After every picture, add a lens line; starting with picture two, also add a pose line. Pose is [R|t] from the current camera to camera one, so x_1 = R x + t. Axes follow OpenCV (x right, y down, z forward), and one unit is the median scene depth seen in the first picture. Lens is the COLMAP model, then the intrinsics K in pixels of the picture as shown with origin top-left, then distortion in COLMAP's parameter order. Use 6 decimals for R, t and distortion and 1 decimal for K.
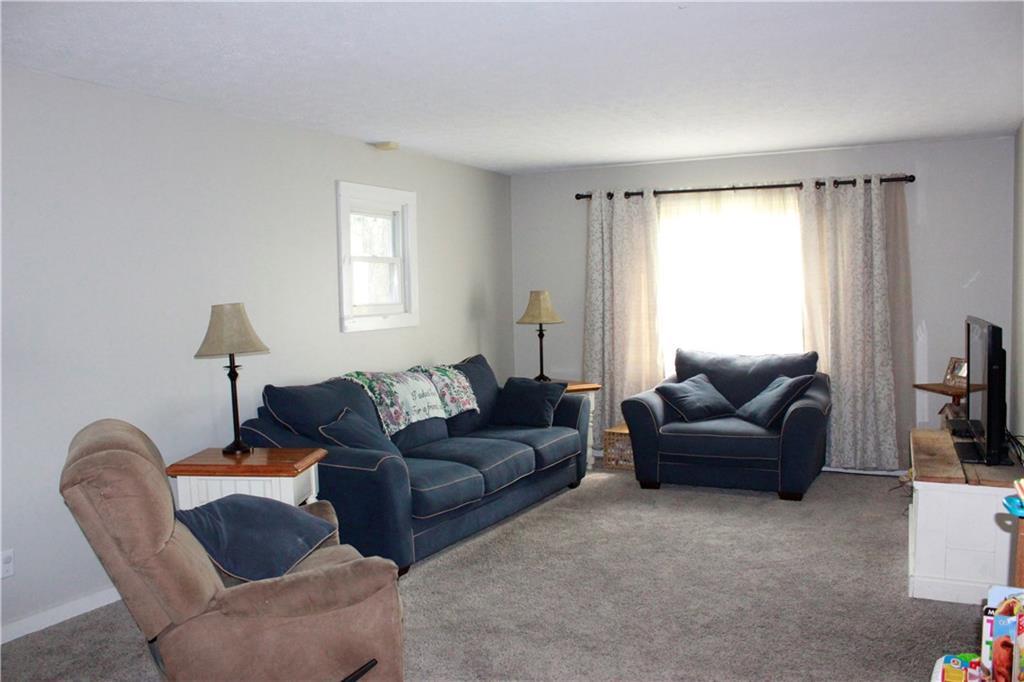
lens RADIAL K [[854.4, 0, 509.7], [0, 854.4, 355.0], [0, 0, 1]] dist [-0.164540, 0.148054]
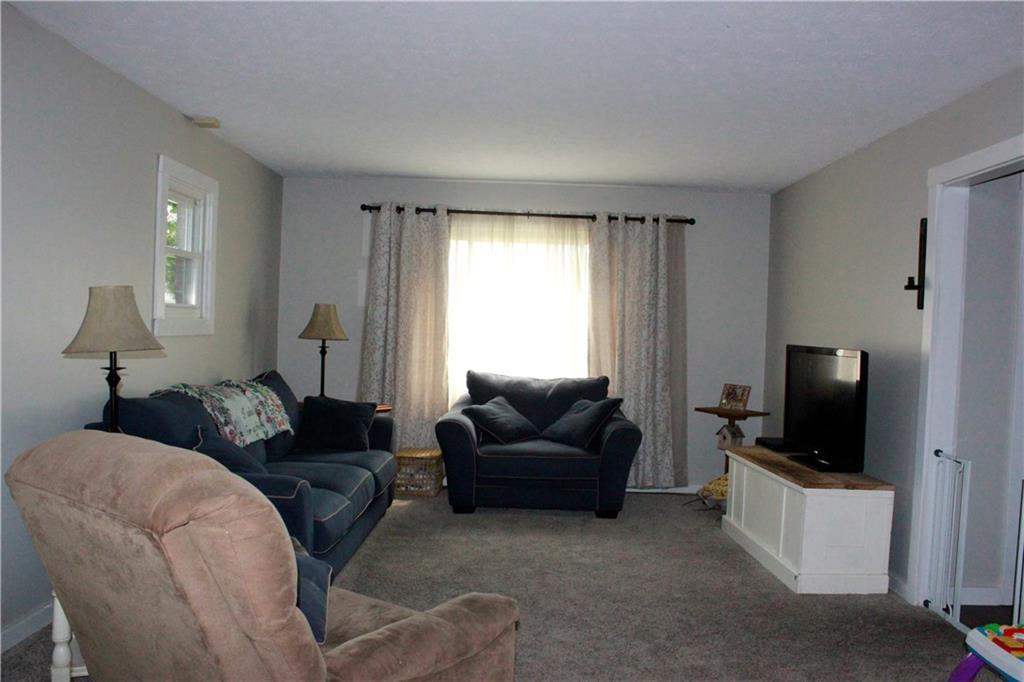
lens RADIAL K [[854.4, 0, 509.7], [0, 854.4, 355.0], [0, 0, 1]] dist [-0.164540, 0.148054]
pose [[0.889246, 0.037257, 0.455909, -0.229816], [-0.019791, 0.998878, -0.043026, 0.017573], [-0.457001, 0.029238, 0.888986, 0.106503]]
